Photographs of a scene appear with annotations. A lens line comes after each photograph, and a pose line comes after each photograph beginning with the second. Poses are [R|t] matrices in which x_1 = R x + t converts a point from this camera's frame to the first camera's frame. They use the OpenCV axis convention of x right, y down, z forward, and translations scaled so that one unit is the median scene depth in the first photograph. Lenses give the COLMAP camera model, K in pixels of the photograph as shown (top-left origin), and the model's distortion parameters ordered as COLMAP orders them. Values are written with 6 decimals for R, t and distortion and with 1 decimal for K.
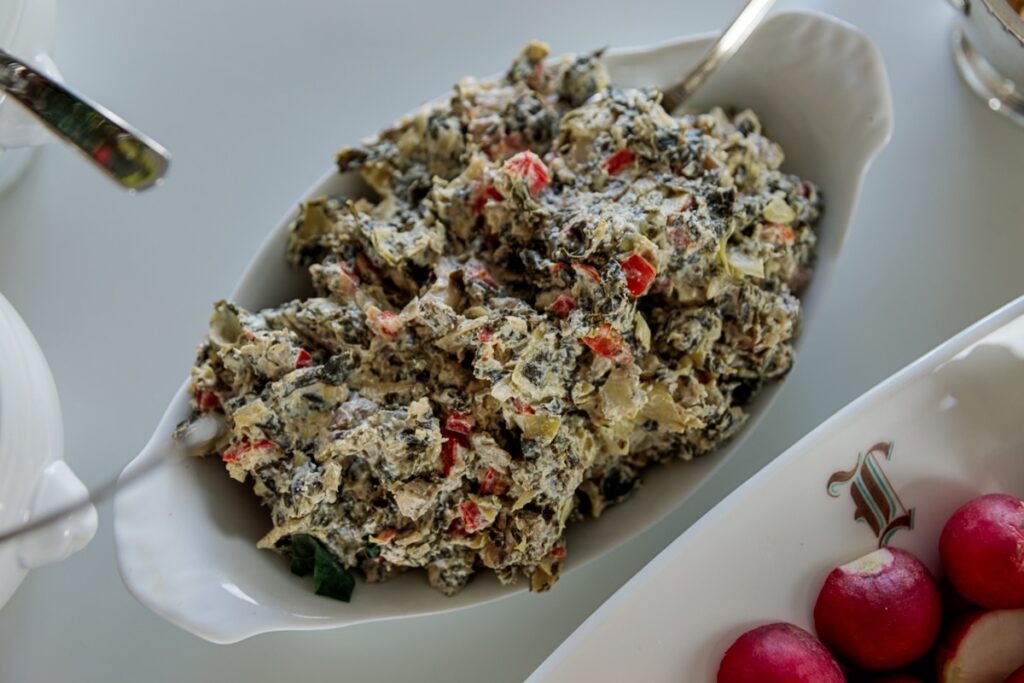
lens RADIAL K [[1200.4, 0, 511.9], [0, 1200.4, 280.3], [0, 0, 1]] dist [-0.000826, -0.014756]
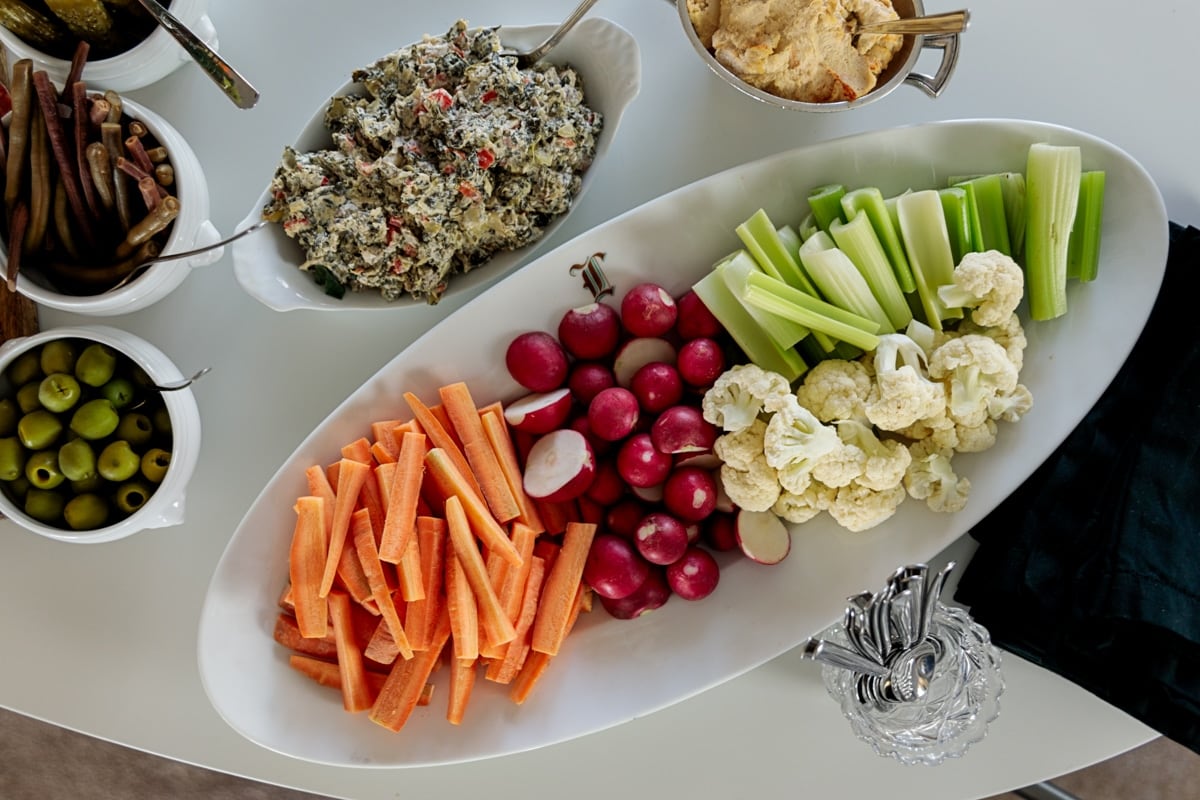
lens RADIAL K [[1406.8, 0, 599.9], [0, 1406.8, 328.3], [0, 0, 1]] dist [-0.000826, -0.014756]
pose [[0.991073, 0.112887, -0.070922, 0.486641], [-0.092221, 0.964675, 0.246774, -0.326486], [0.096274, -0.238030, 0.966474, -1.323430]]
